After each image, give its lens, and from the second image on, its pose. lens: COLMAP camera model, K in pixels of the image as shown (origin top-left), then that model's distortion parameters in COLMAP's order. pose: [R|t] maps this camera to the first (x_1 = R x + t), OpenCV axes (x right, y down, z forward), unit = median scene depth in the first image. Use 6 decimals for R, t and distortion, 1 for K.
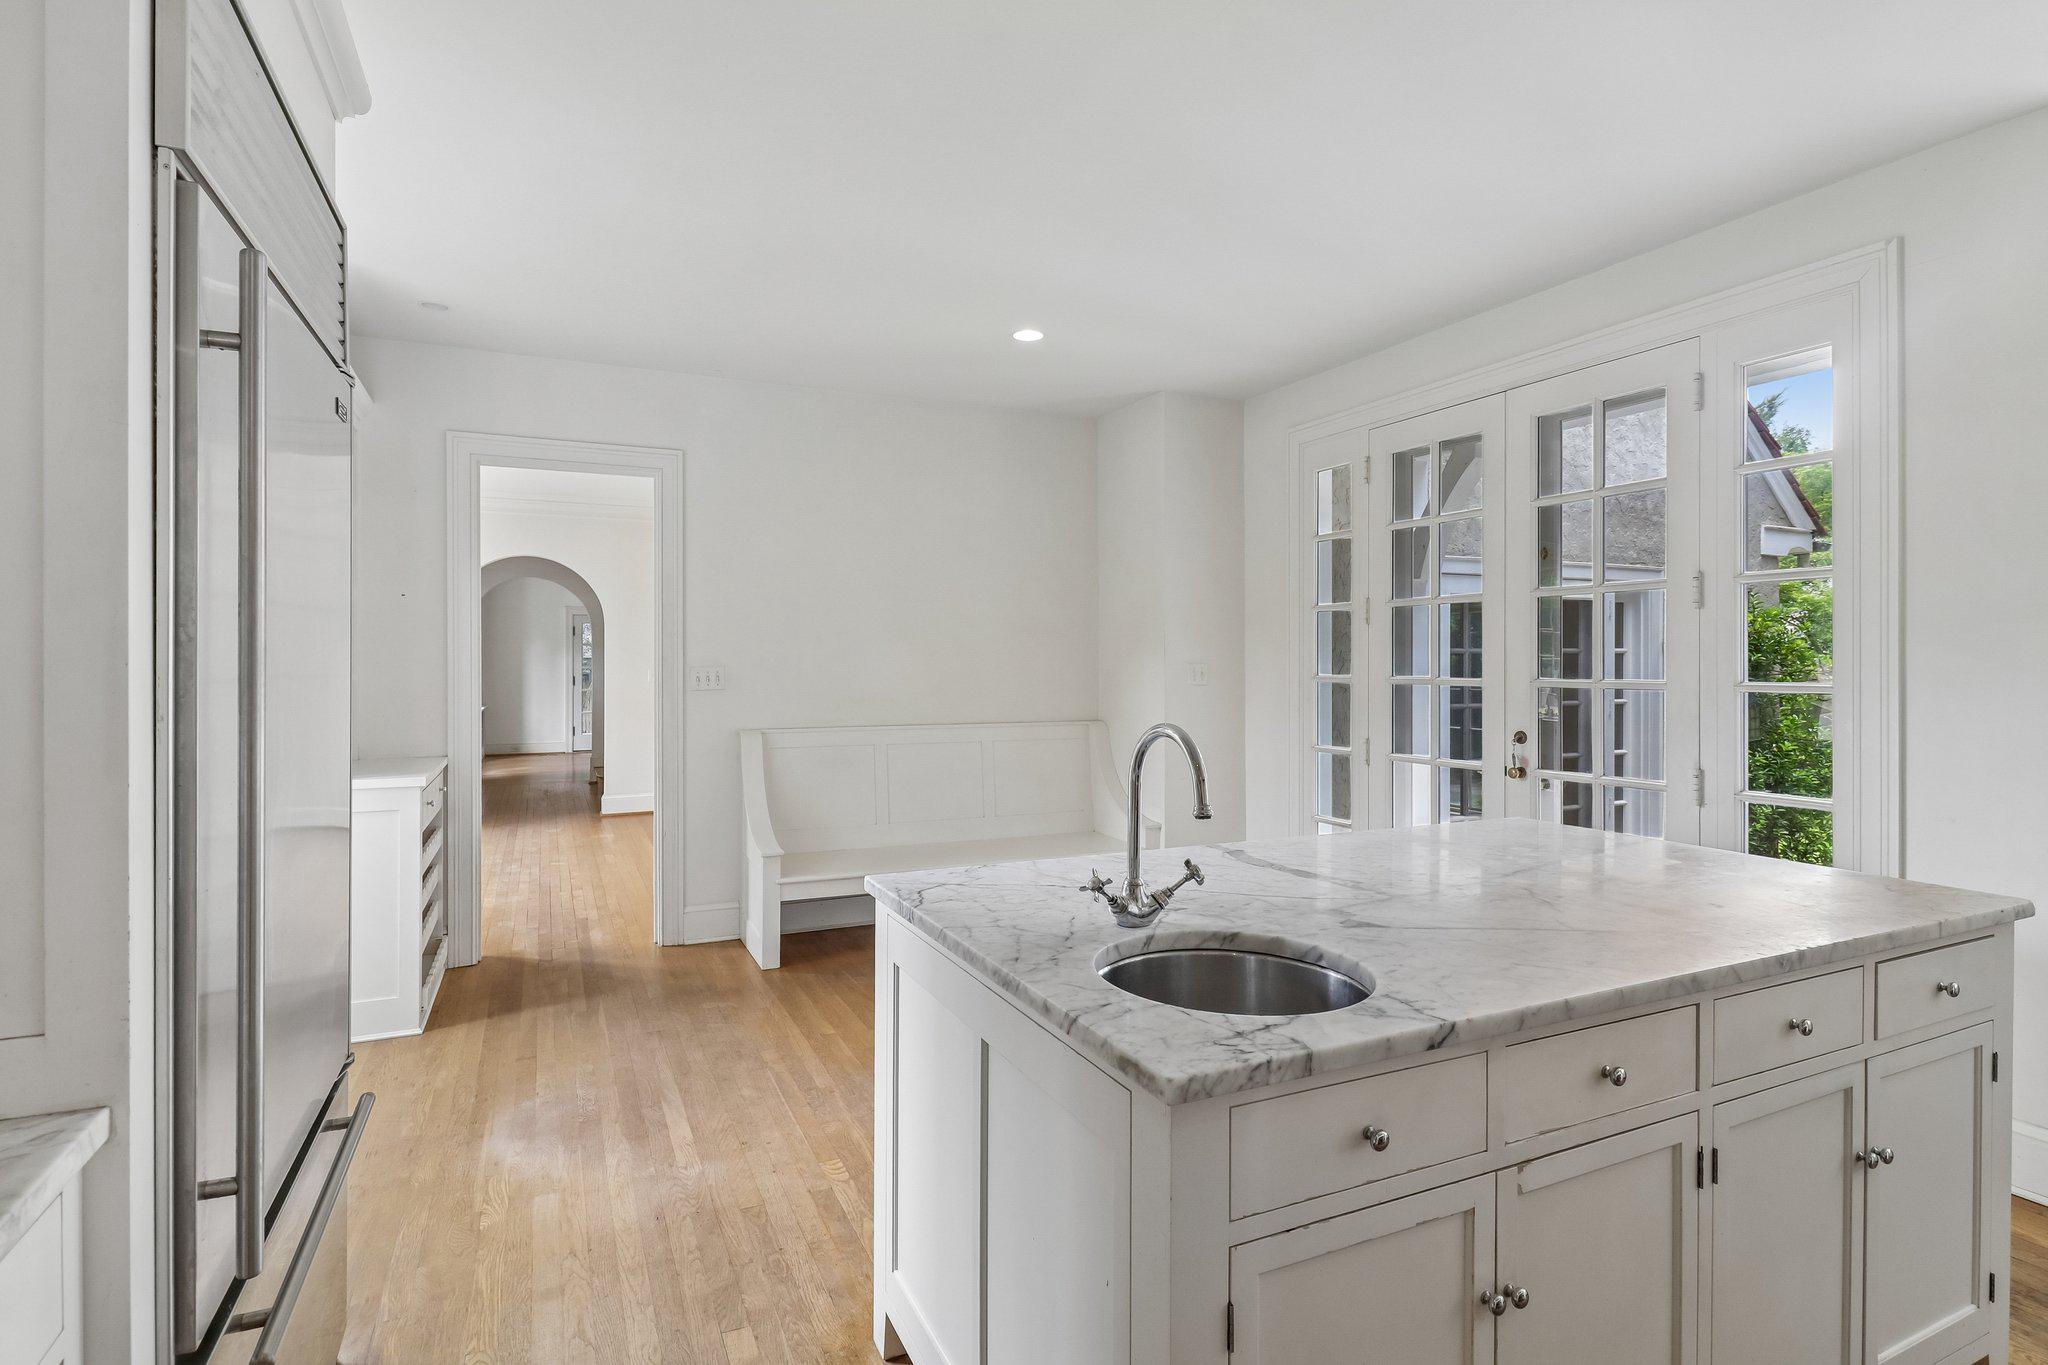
lens RADIAL K [[991.9, 0, 1007.9], [0, 991.9, 678.9], [0, 0, 1]] dist [0.020970, -0.013090]
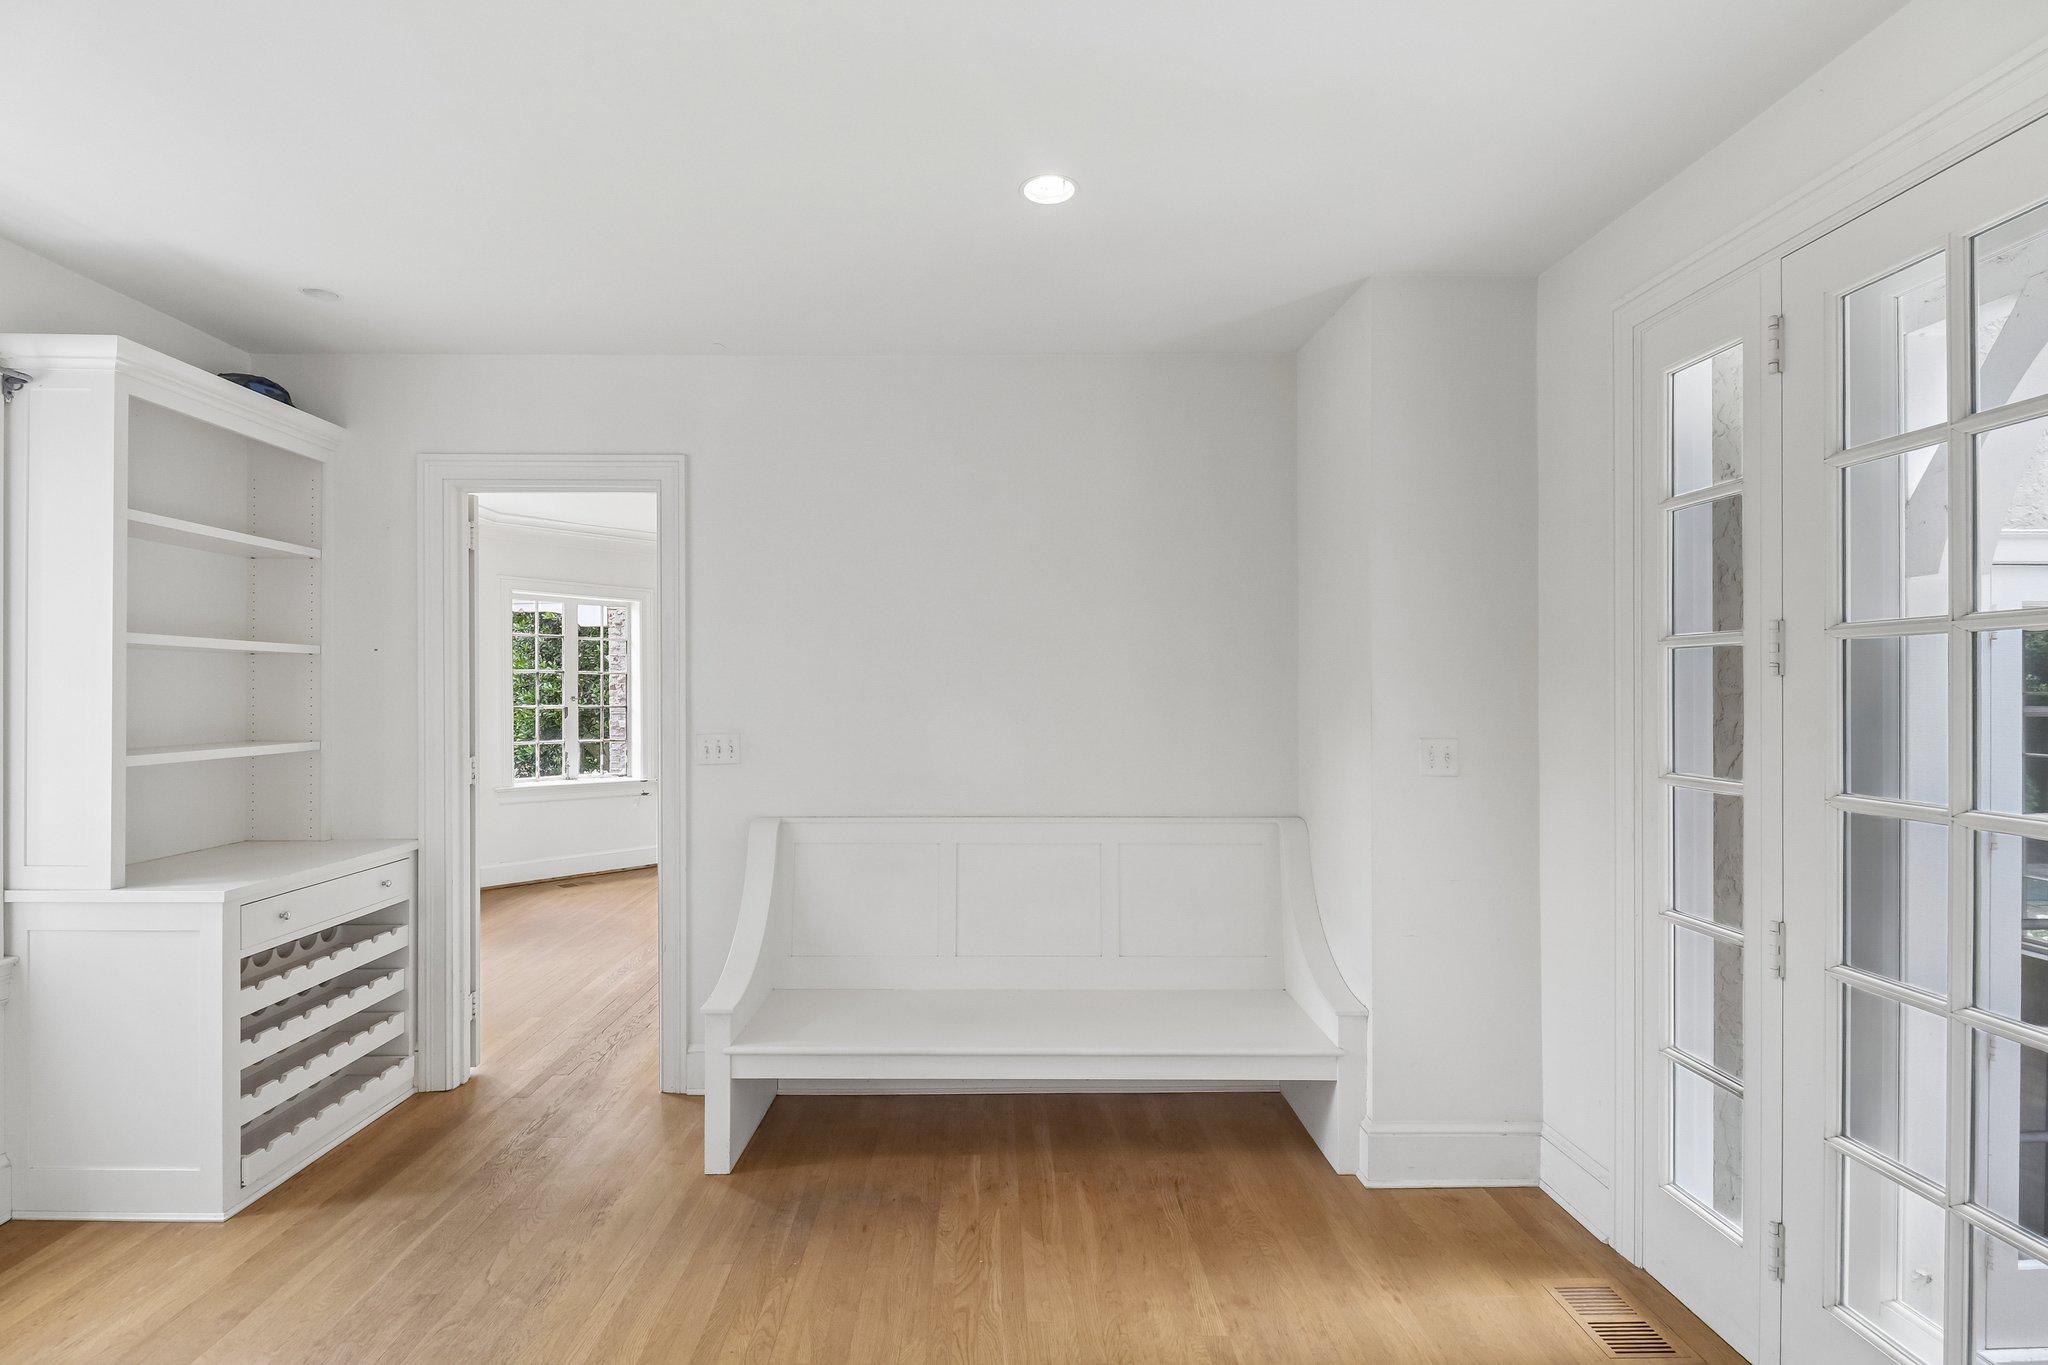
lens RADIAL K [[947.2, 0, 1005.6], [0, 947.2, 690.3], [0, 0, 1]] dist [0.009579, -0.011519]
pose [[0.914447, -0.001361, -0.404703, 0.199058], [-0.004640, 0.999893, -0.013846, -0.037096], [0.404679, 0.014540, 0.914343, 0.429848]]
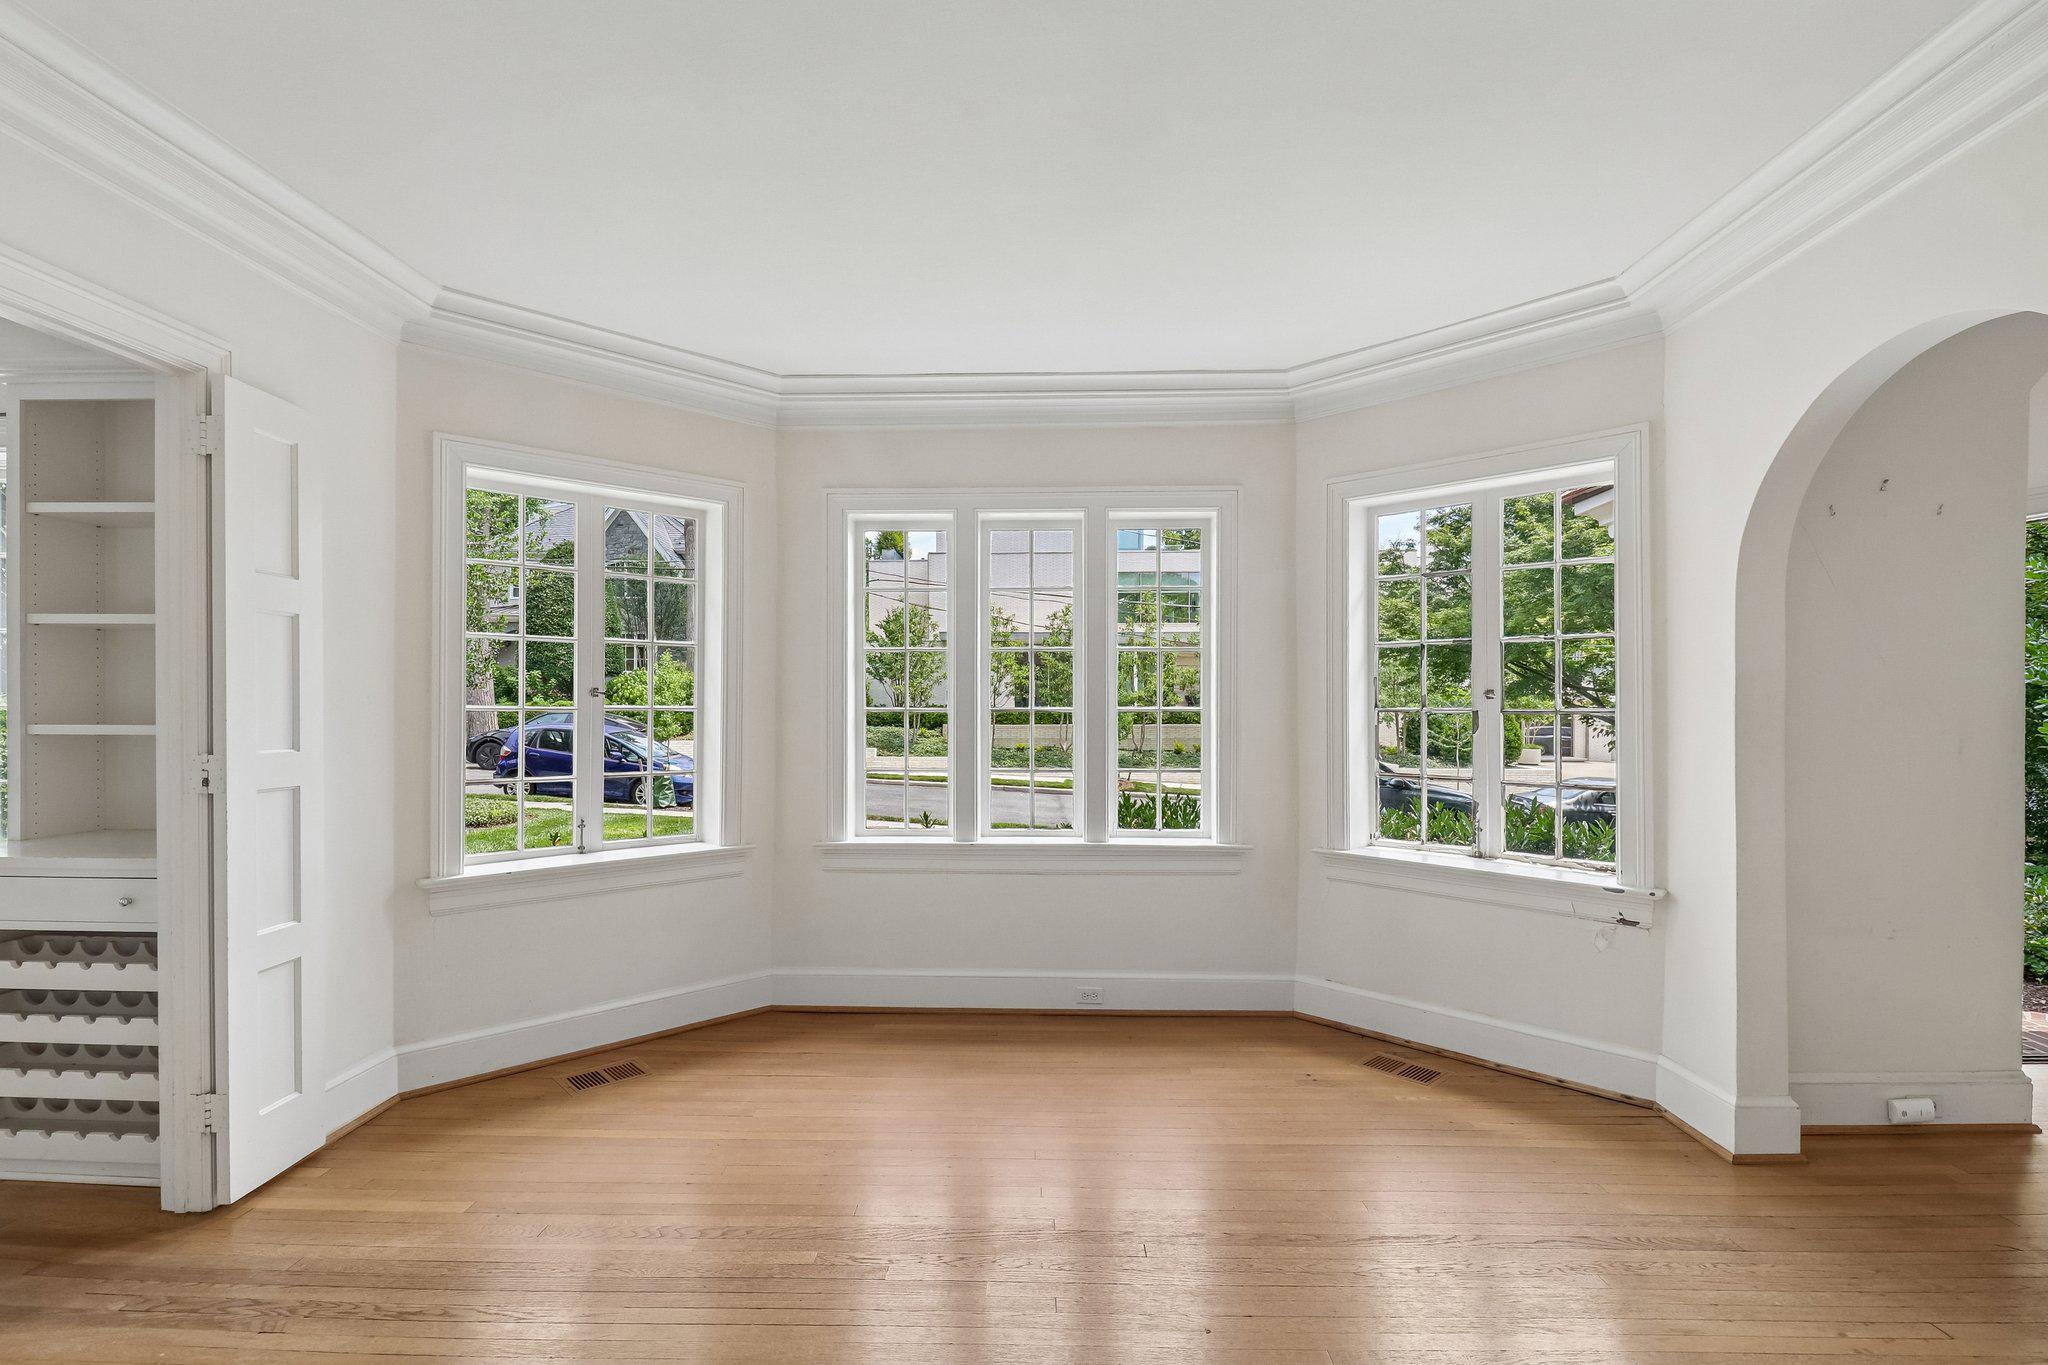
lens RADIAL K [[960.5, 0, 1015.4], [0, 960.5, 723.9], [0, 0, 1]] dist [0.009478, -0.017084]
pose [[-0.449937, 0.010251, -0.893001, -0.235669], [-0.015411, 0.999696, 0.019241, -0.026592], [0.892927, 0.022419, -0.449643, 1.611550]]
